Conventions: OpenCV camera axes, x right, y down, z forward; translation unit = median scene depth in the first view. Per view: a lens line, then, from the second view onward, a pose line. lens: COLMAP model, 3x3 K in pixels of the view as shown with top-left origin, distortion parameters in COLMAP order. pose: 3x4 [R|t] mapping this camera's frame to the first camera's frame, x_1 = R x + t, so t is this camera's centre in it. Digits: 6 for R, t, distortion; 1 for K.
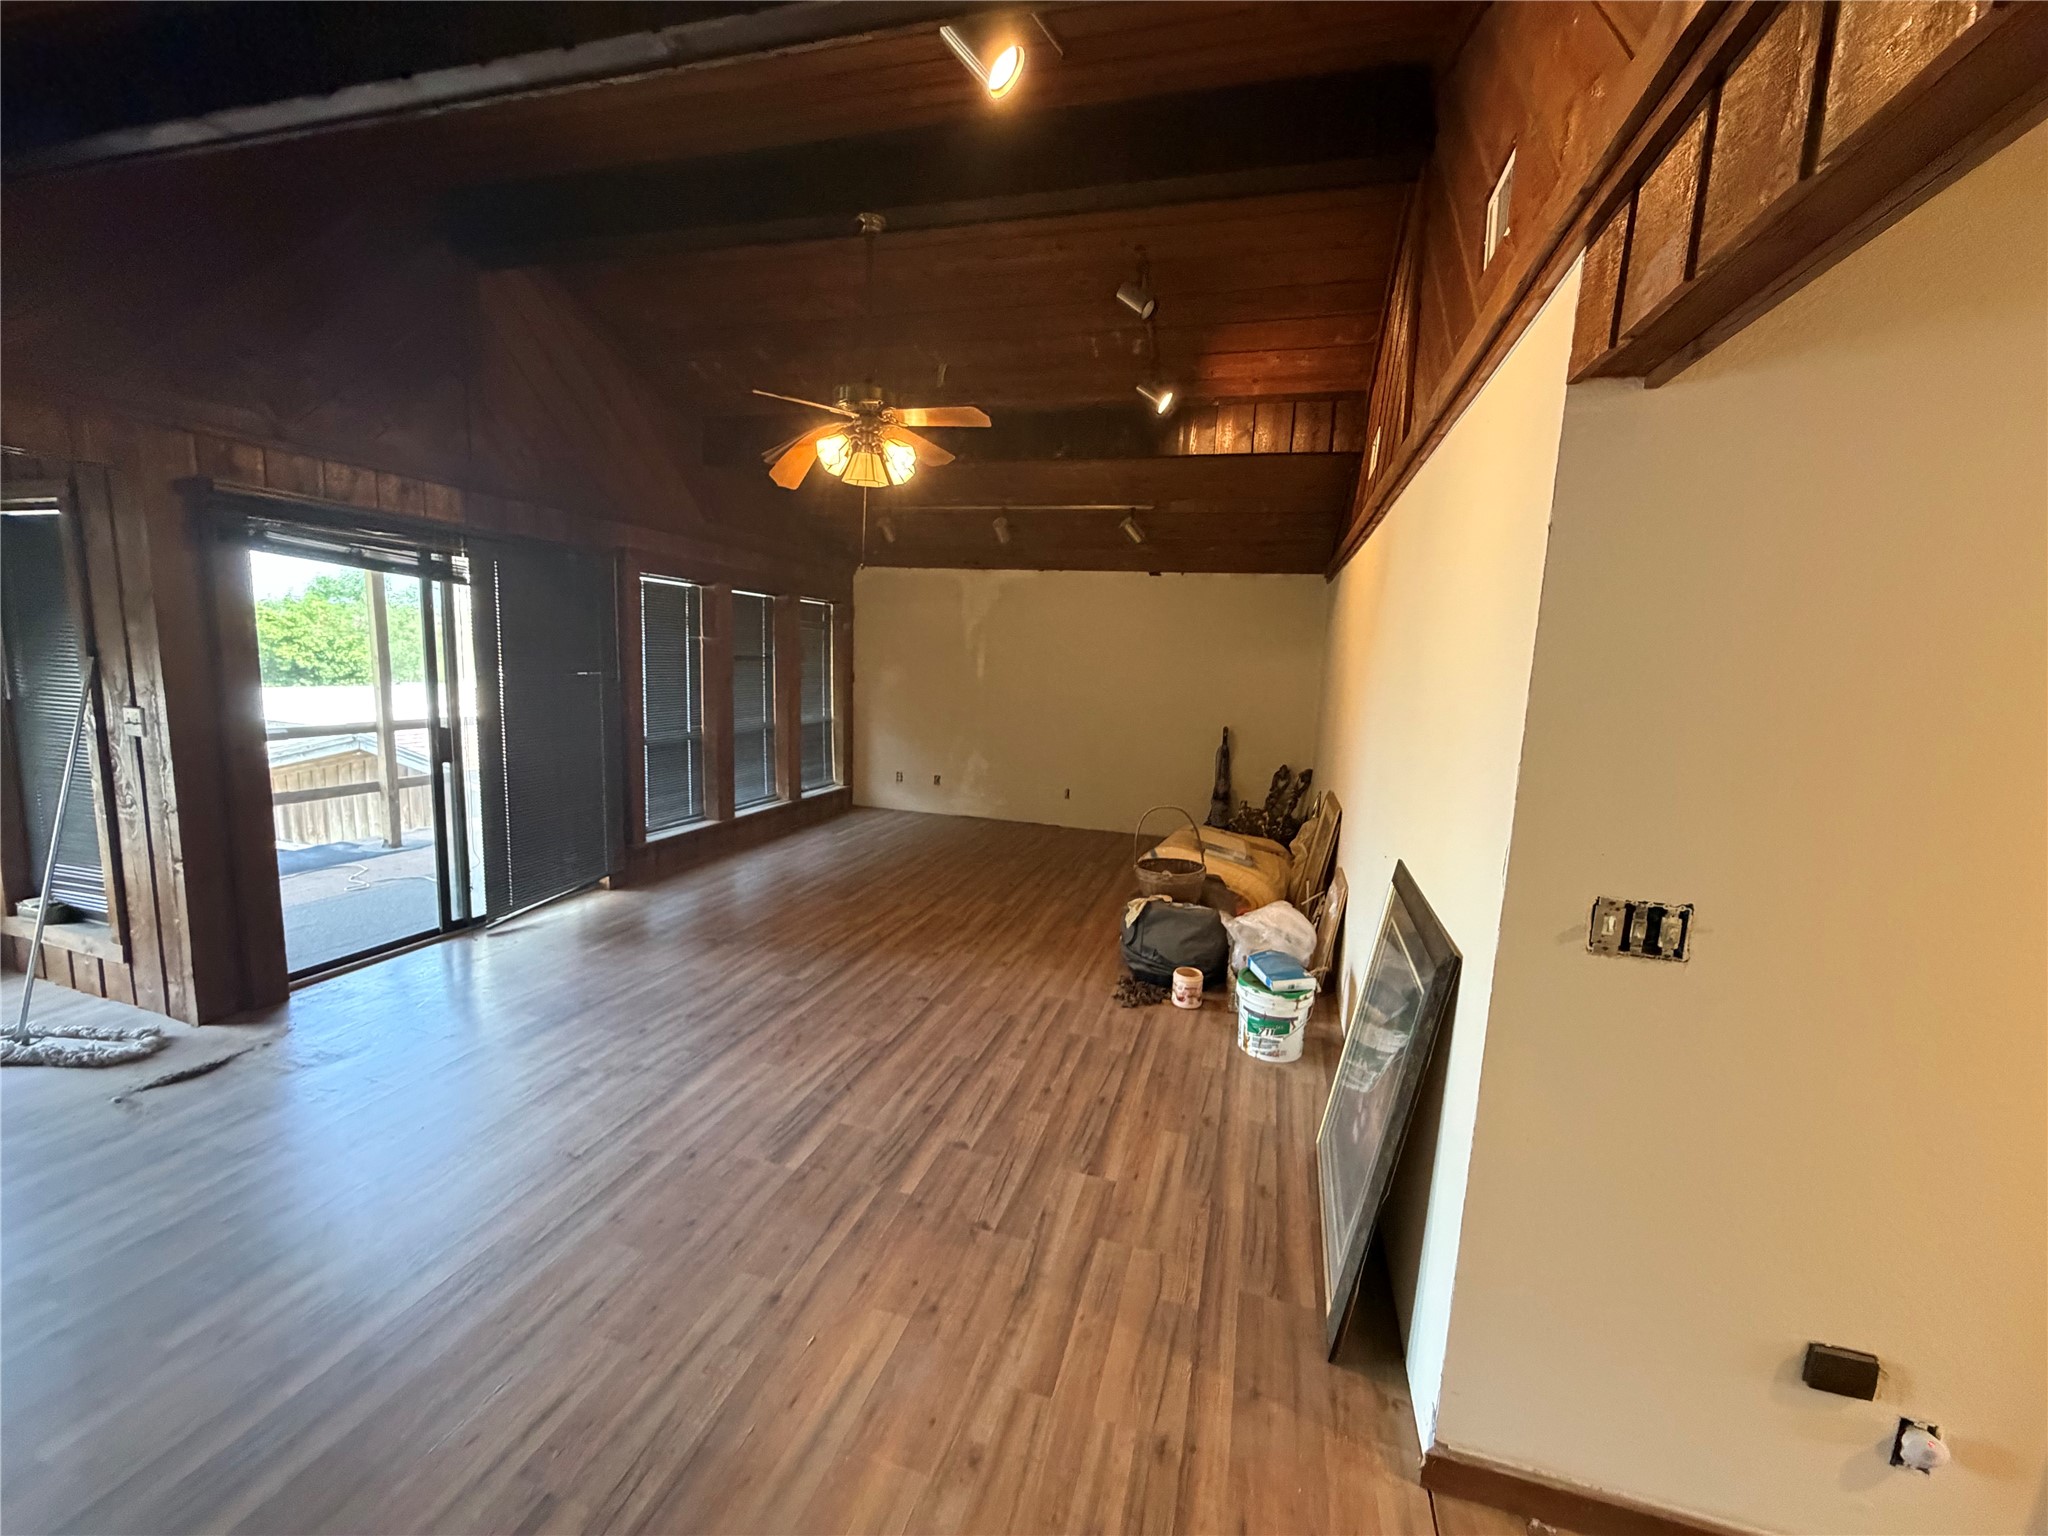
lens RADIAL K [[818.8, 0, 1021.8], [0, 818.8, 774.1], [0, 0, 1]] dist [0.000700, 0.000174]
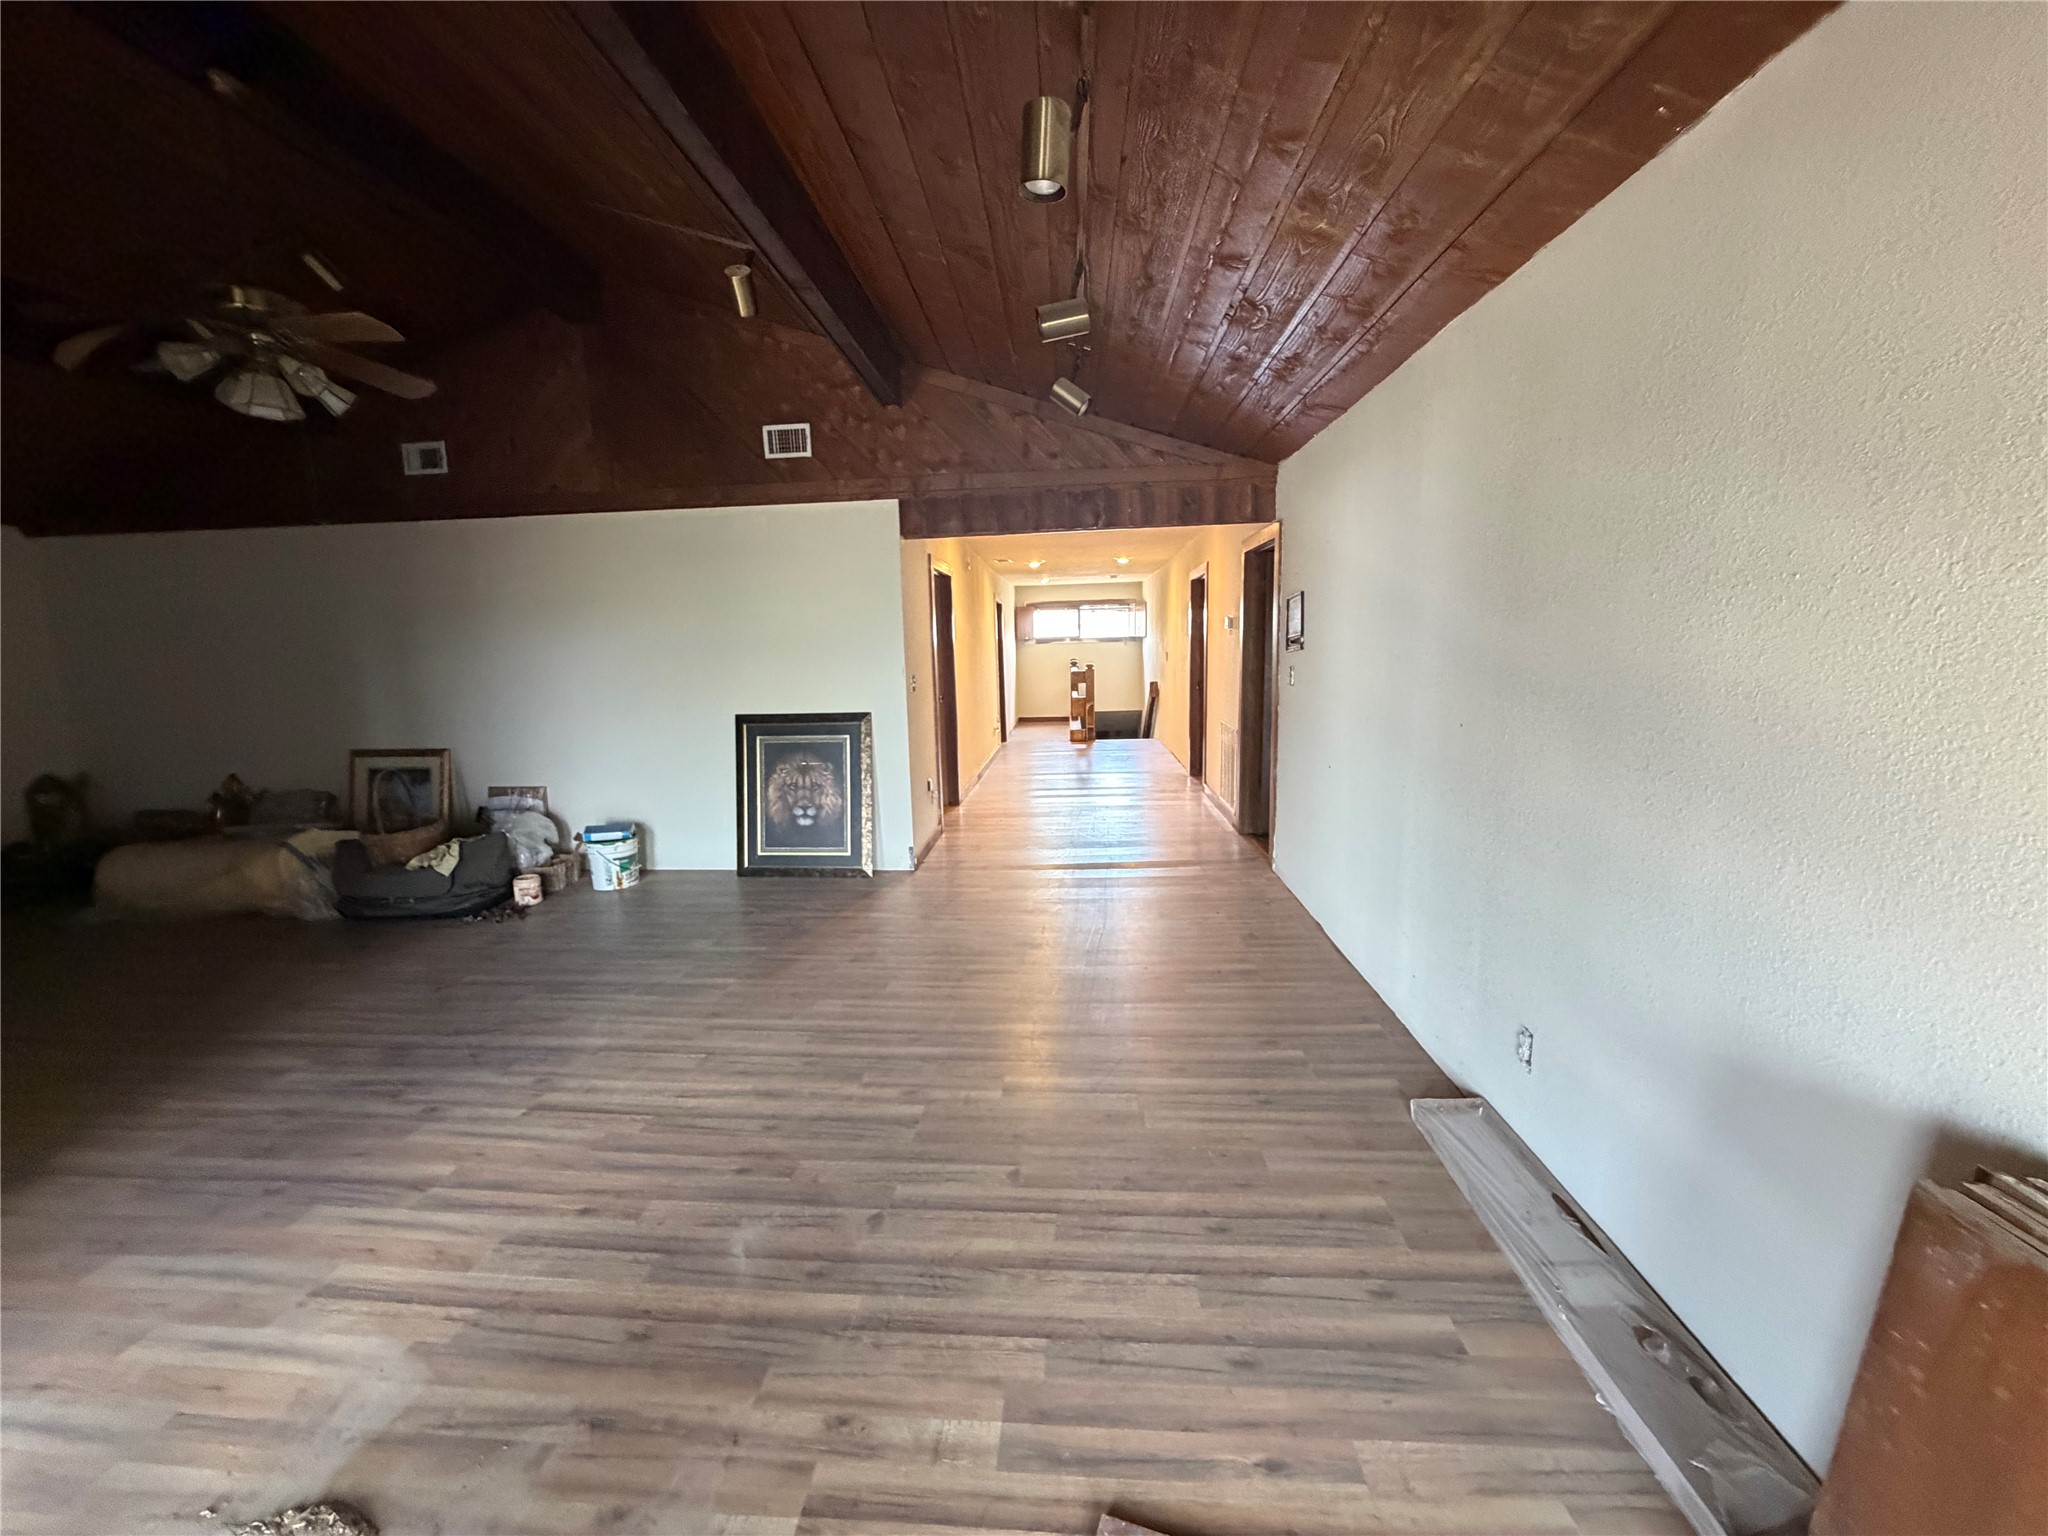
lens RADIAL K [[753.8, 0, 1024.0], [0, 753.8, 768.0], [0, 0, 1]] dist [-0.000437, -0.000041]
pose [[-0.204551, -0.200124, 0.958180, -1.358530], [0.159907, 0.958896, 0.234410, -0.089742], [-0.965706, 0.201169, -0.164141, 0.564646]]
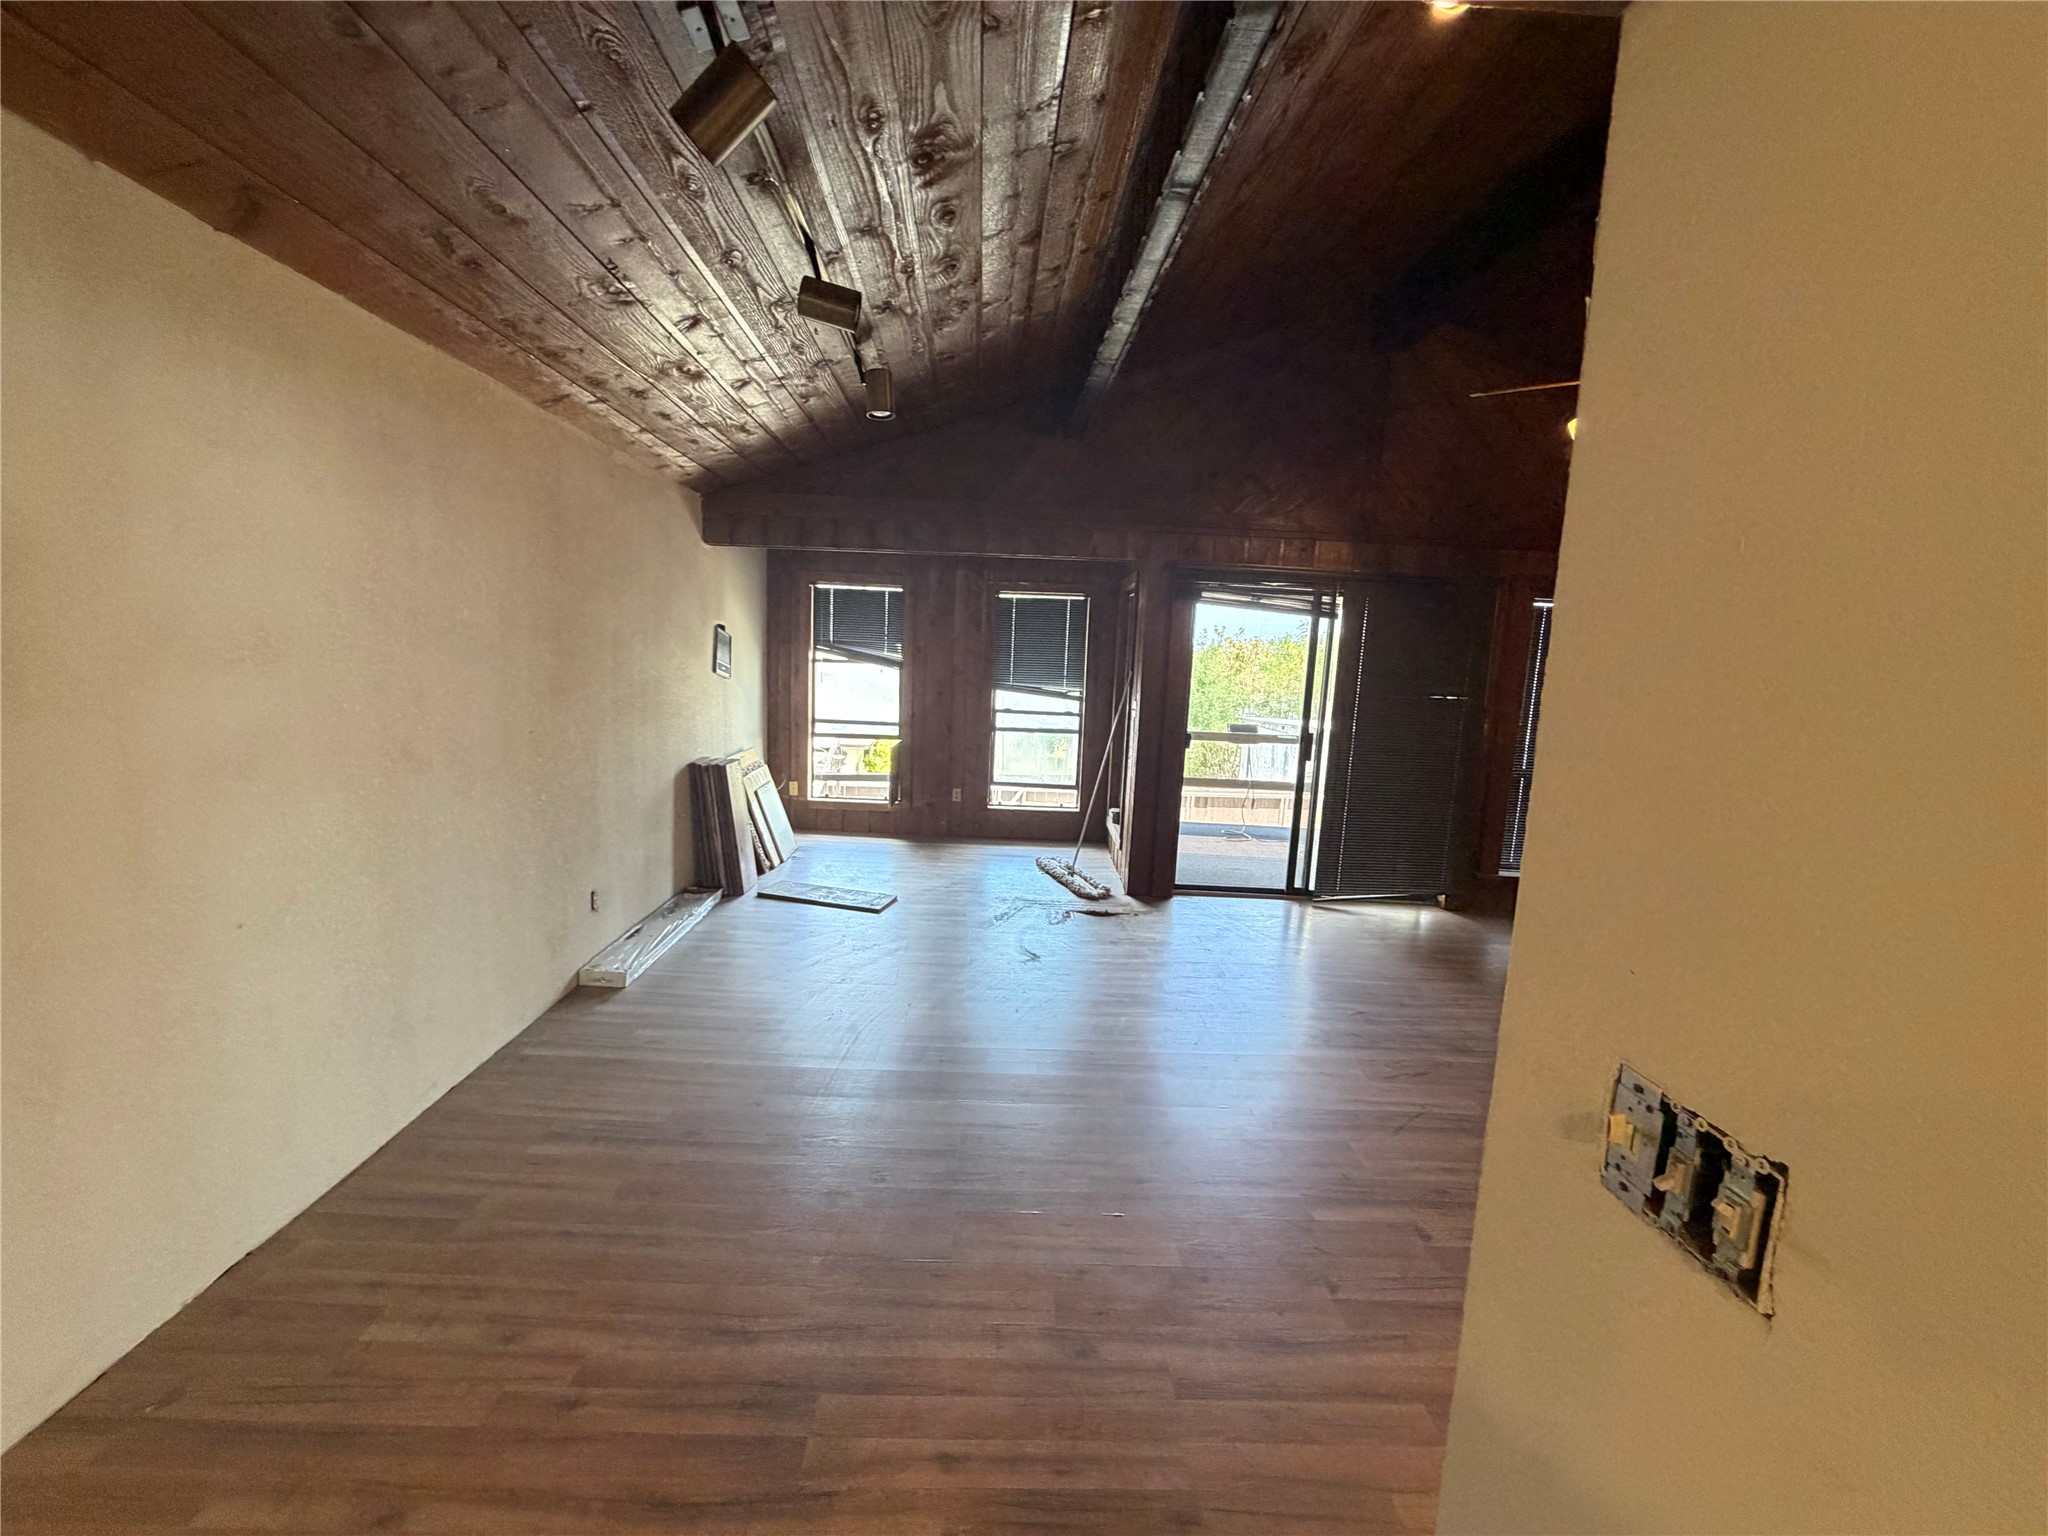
lens RADIAL K [[818.8, 0, 1021.8], [0, 818.8, 774.1], [0, 0, 1]] dist [0.000700, 0.000174]
pose [[0.314180, 0.111538, -0.942789, 0.424656], [-0.173389, 0.983113, 0.058527, 0.009731], [0.933396, 0.145081, 0.328213, 0.218105]]
